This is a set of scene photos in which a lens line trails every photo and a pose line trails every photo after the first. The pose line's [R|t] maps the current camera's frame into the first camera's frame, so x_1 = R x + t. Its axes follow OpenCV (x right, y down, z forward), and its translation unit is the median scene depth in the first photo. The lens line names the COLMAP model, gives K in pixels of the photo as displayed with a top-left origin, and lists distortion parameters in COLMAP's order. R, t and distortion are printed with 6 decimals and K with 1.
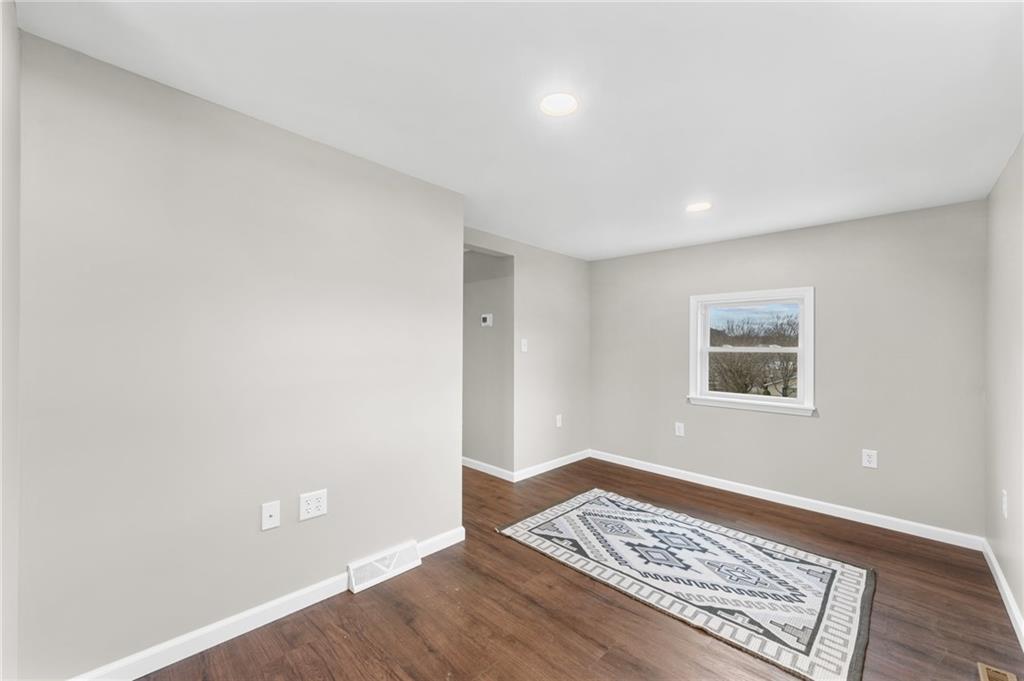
lens RADIAL K [[399.7, 0, 506.5], [0, 399.7, 345.3], [0, 0, 1]] dist [0.015577, 0.000183]
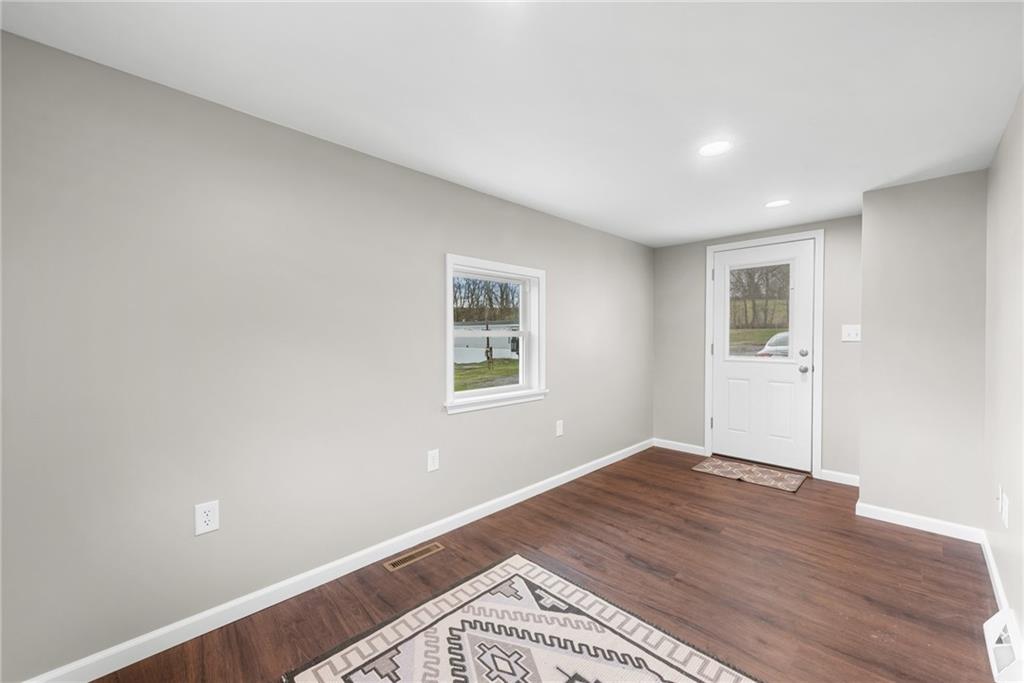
lens RADIAL K [[409.4, 0, 501.2], [0, 409.4, 336.8], [0, 0, 1]] dist [-0.000596, -0.000624]
pose [[-0.999655, -0.012388, 0.023179, 0.627813], [-0.012379, 0.999923, 0.000514, 0.011257], [-0.023183, 0.000227, -0.999731, 1.871538]]
